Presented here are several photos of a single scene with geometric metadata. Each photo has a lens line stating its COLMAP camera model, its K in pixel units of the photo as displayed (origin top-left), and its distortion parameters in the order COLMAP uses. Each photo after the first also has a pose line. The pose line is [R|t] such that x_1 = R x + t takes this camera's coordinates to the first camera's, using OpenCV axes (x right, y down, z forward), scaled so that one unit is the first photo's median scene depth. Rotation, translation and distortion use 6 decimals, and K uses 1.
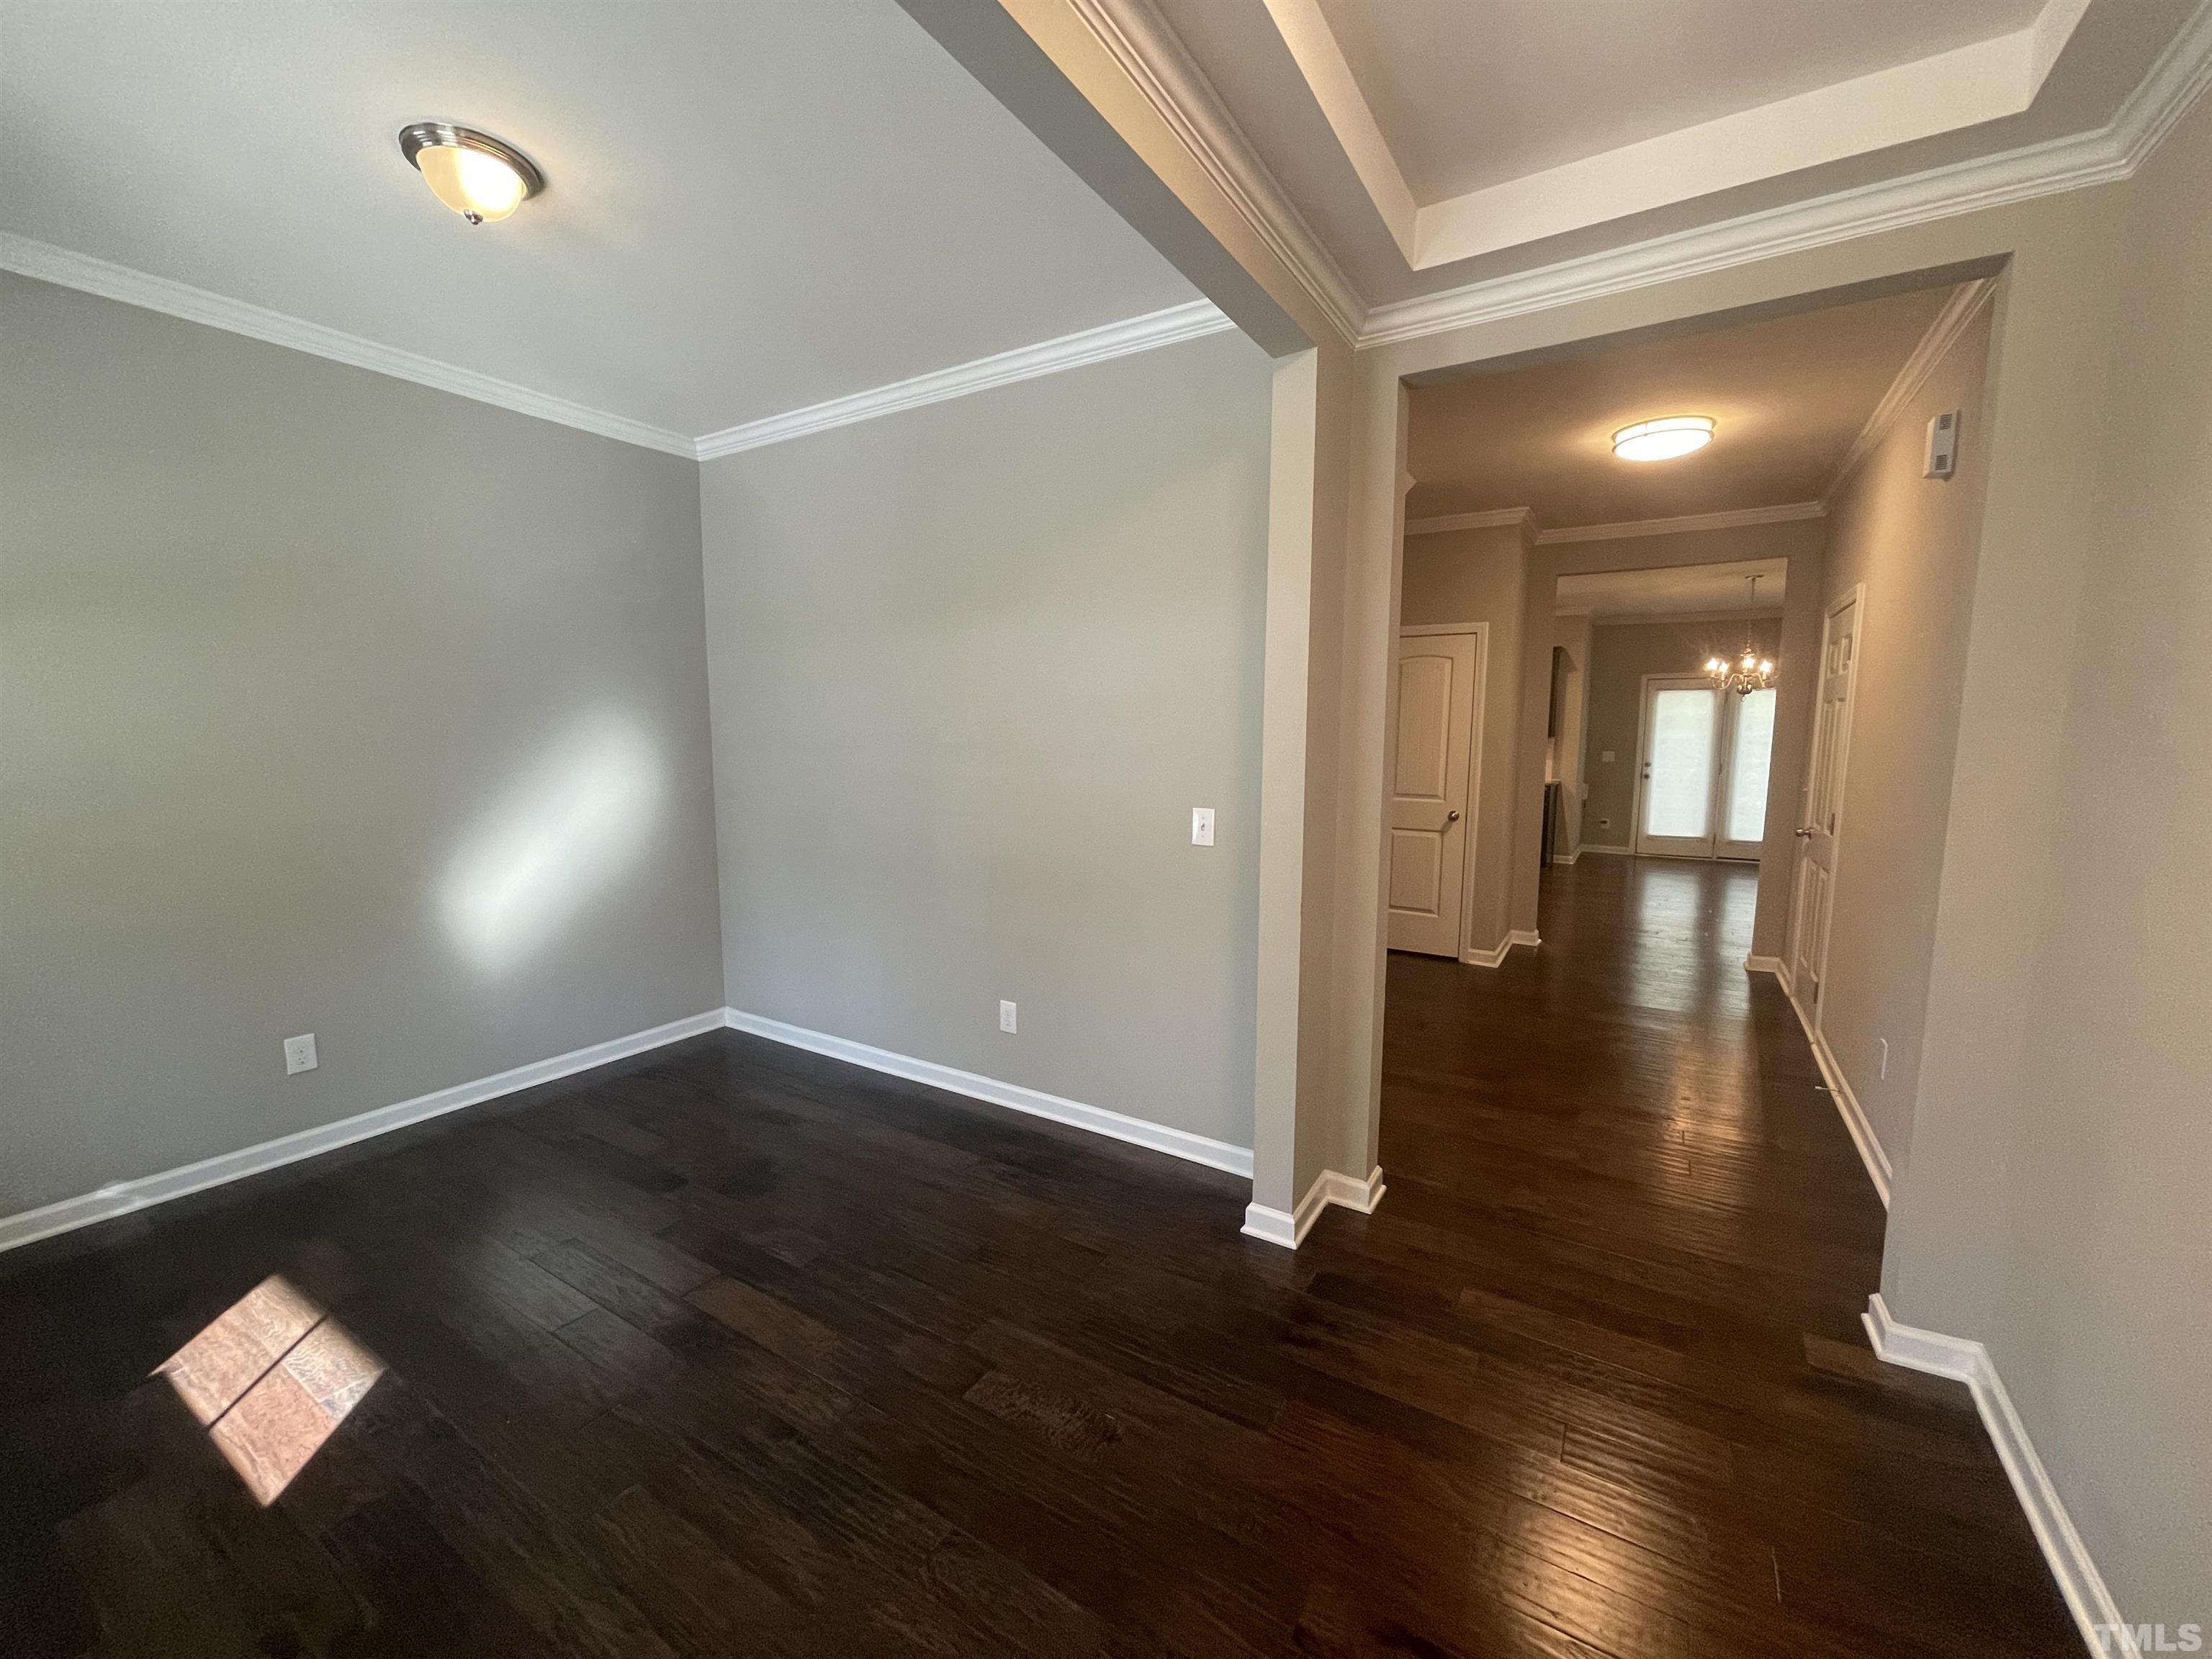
lens RADIAL K [[888.8, 0, 1106.9], [0, 888.8, 823.0], [0, 0, 1]] dist [-0.002117, -0.000002]
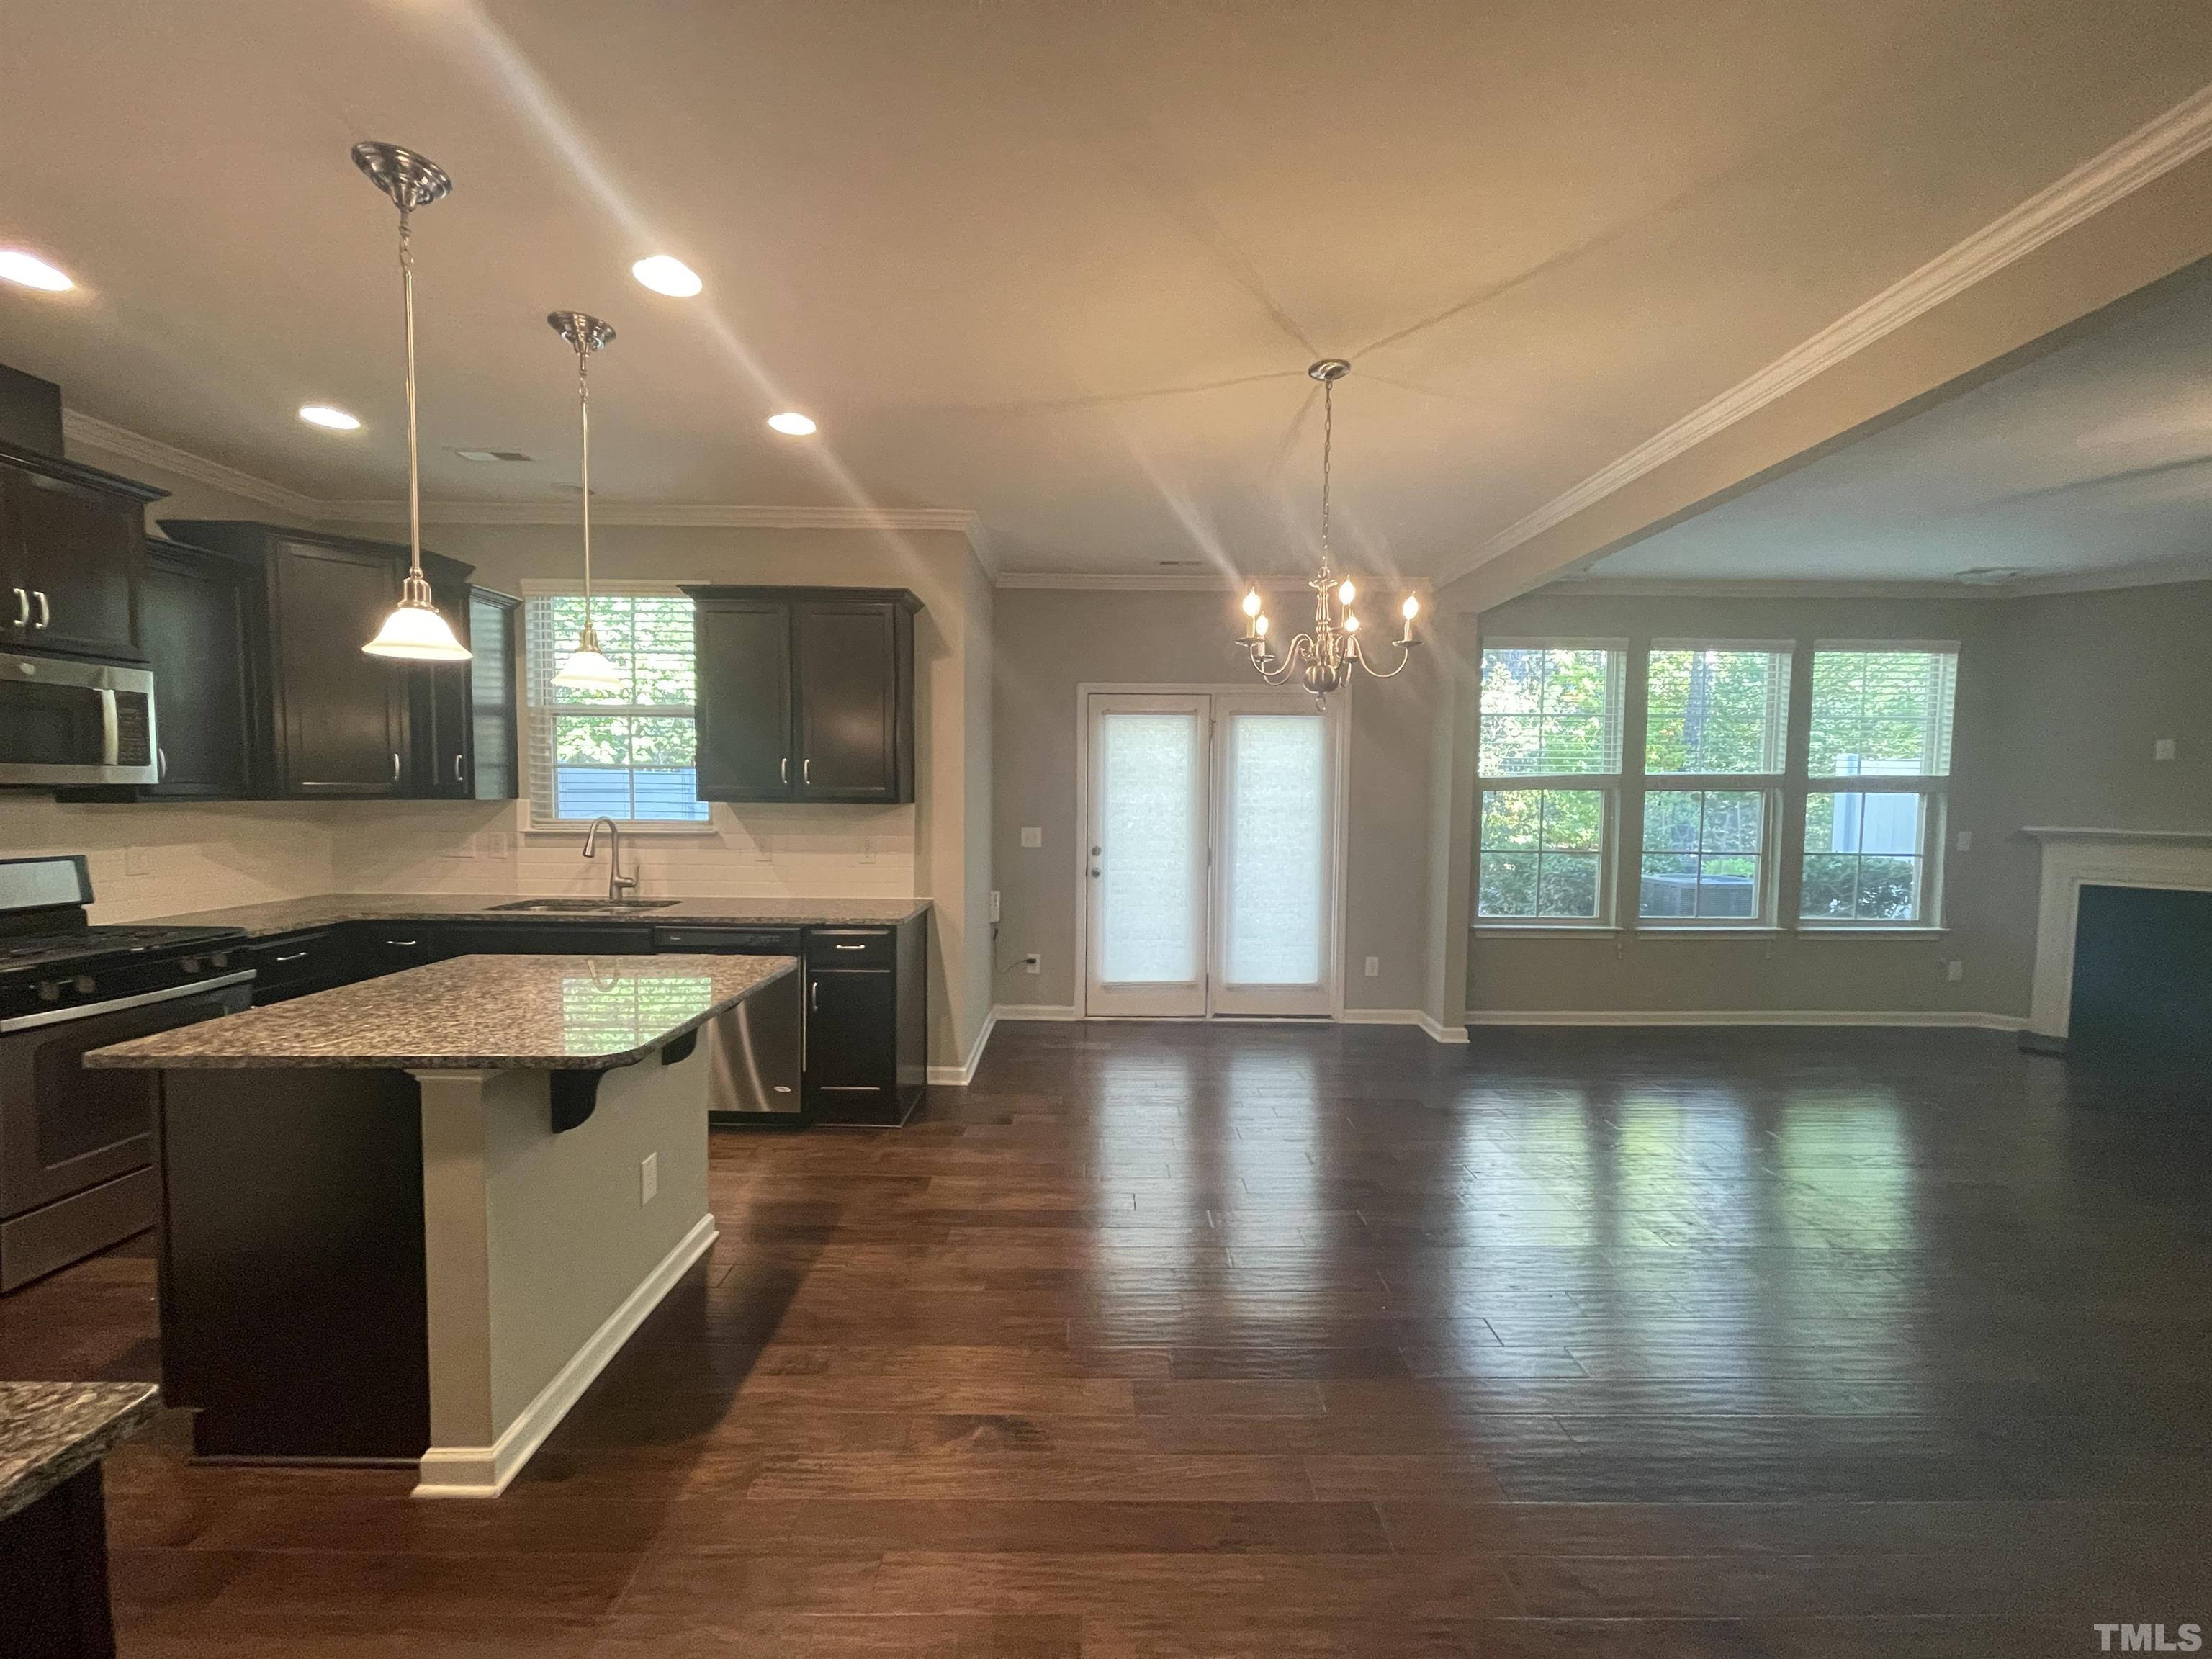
lens RADIAL K [[888.8, 0, 1106.8], [0, 888.8, 827.1], [0, 0, 1]] dist [-0.002117, -0.000002]
pose [[0.848132, -0.025541, 0.529168, 0.333069], [0.052562, 0.997966, -0.036077, -0.060592], [-0.527171, 0.058412, 0.847750, 0.545215]]
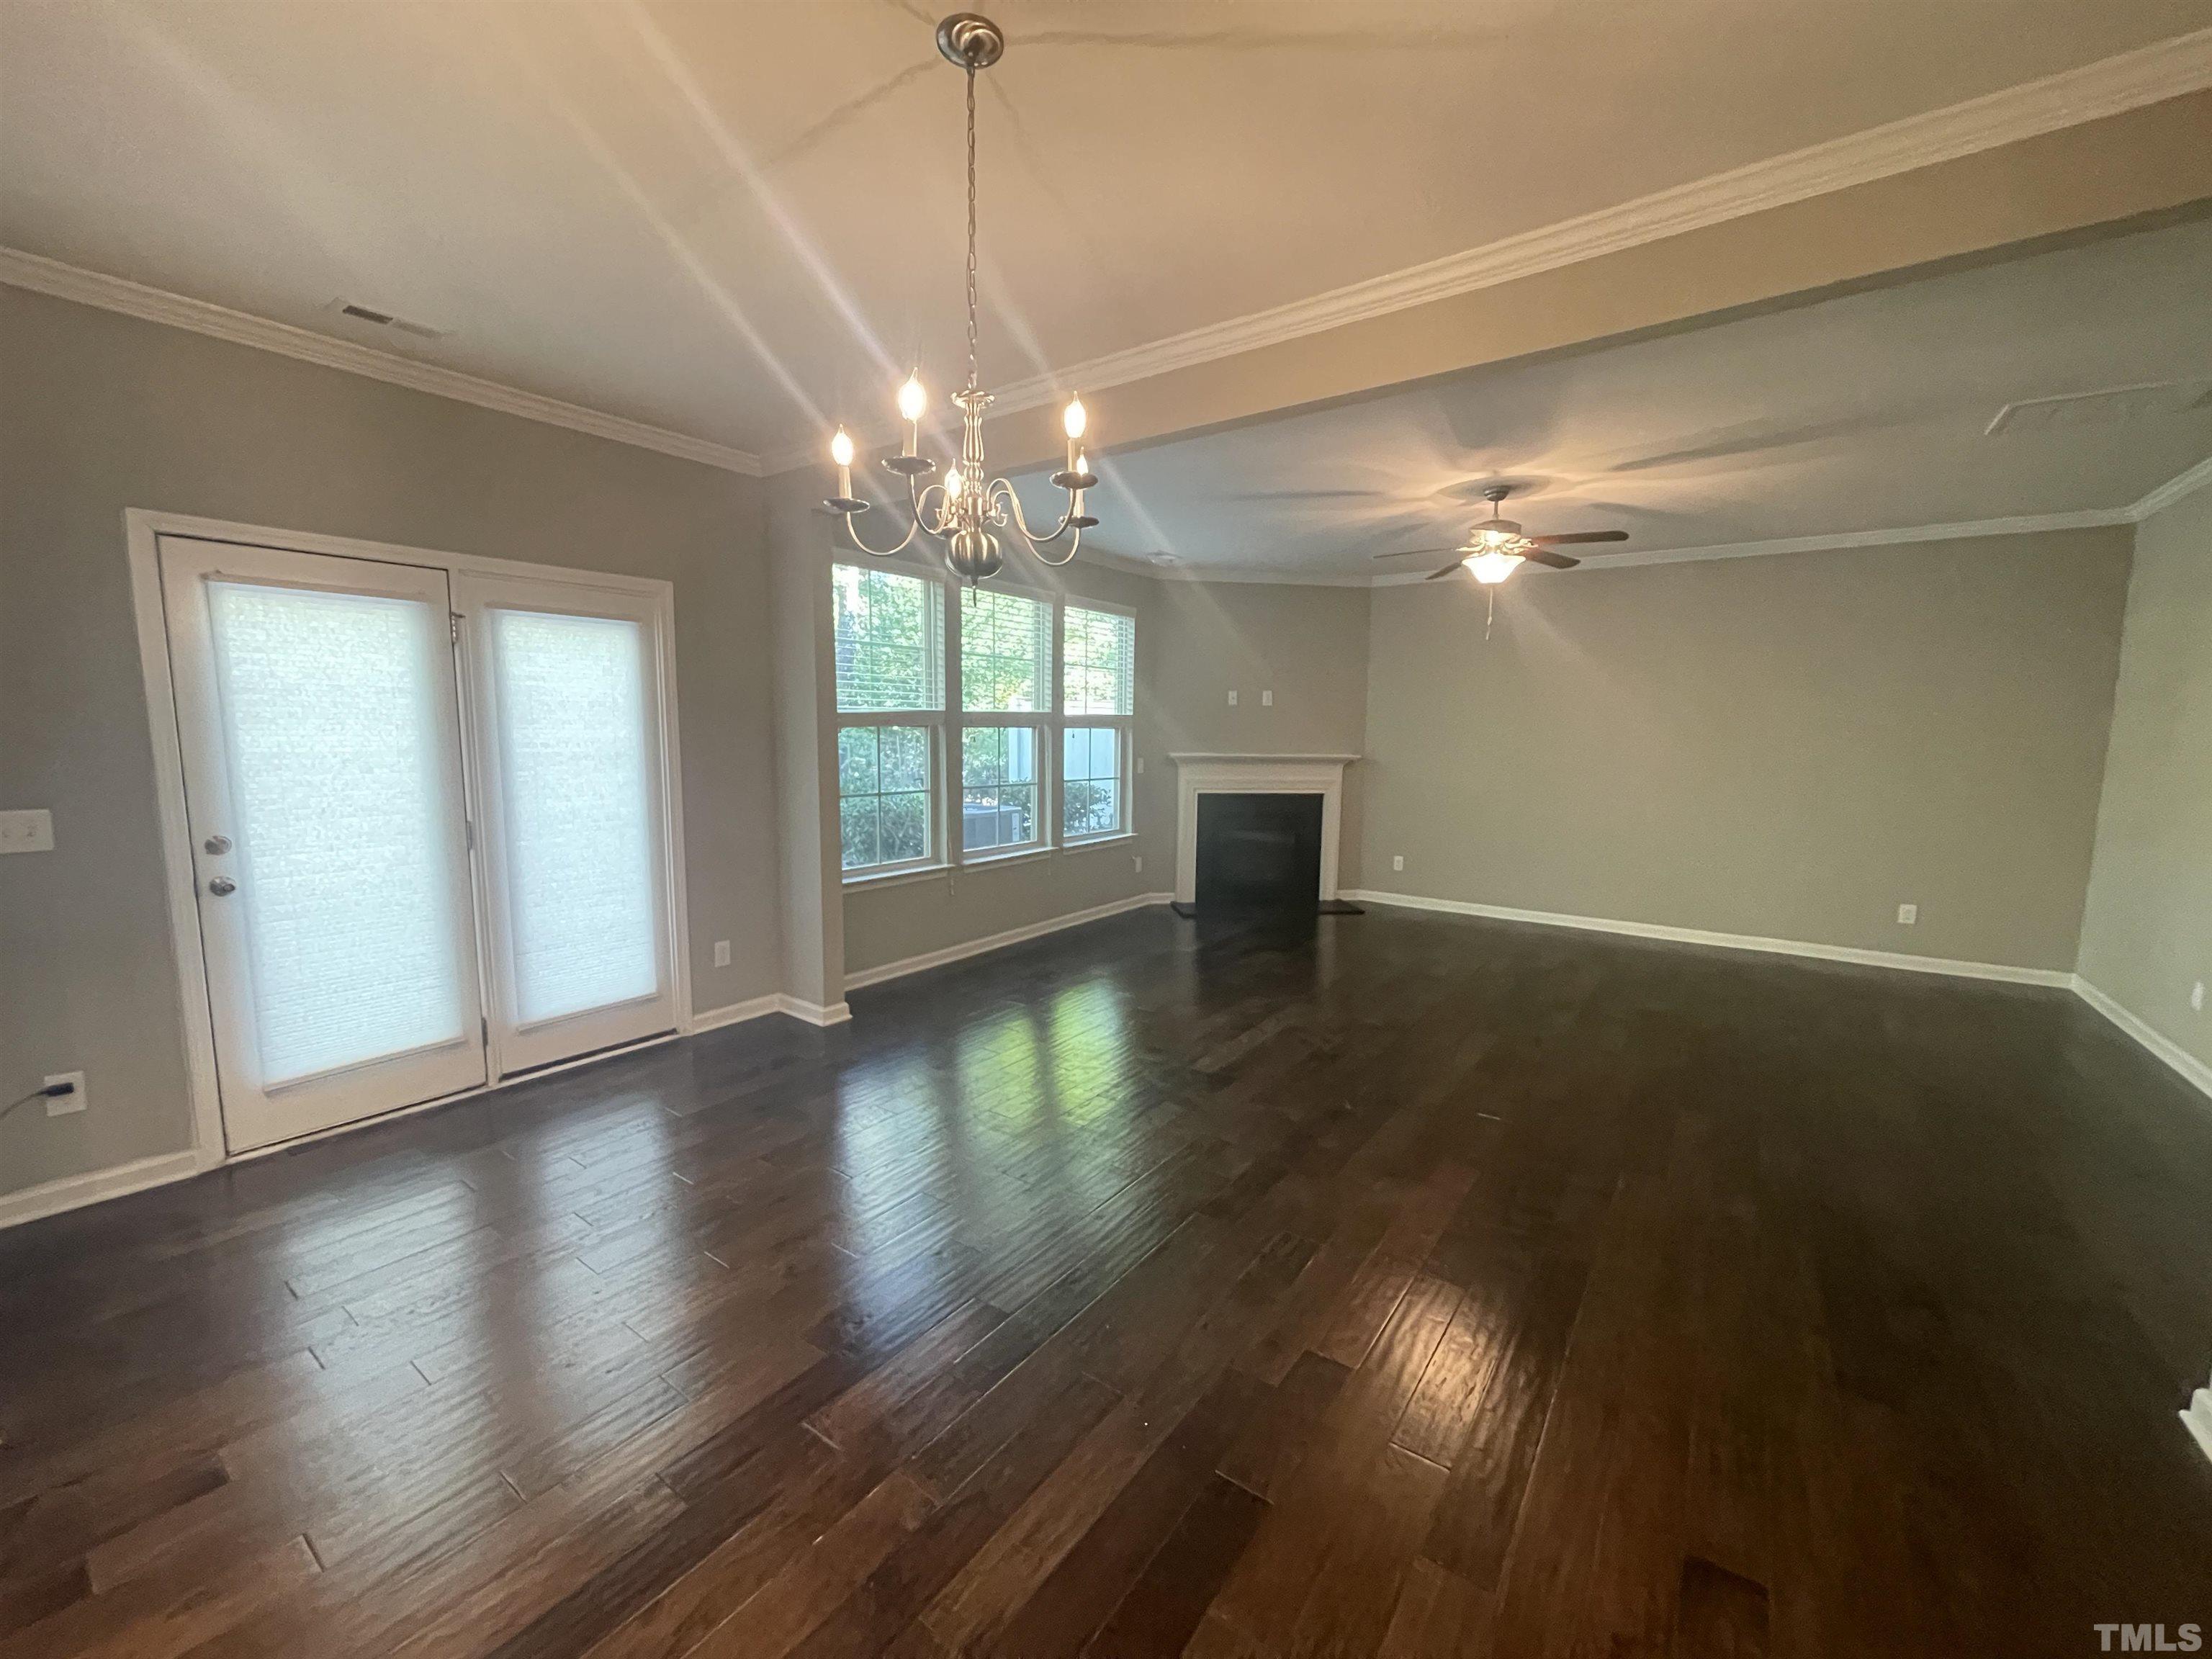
lens RADIAL K [[888.8, 0, 1107.8], [0, 888.8, 835.3], [0, 0, 1]] dist [-0.002117, -0.000002]
pose [[0.074317, -0.126321, 0.989202, 0.355931], [0.094159, 0.988402, 0.119145, -0.075959], [-0.992779, 0.084288, 0.085349, 0.701103]]
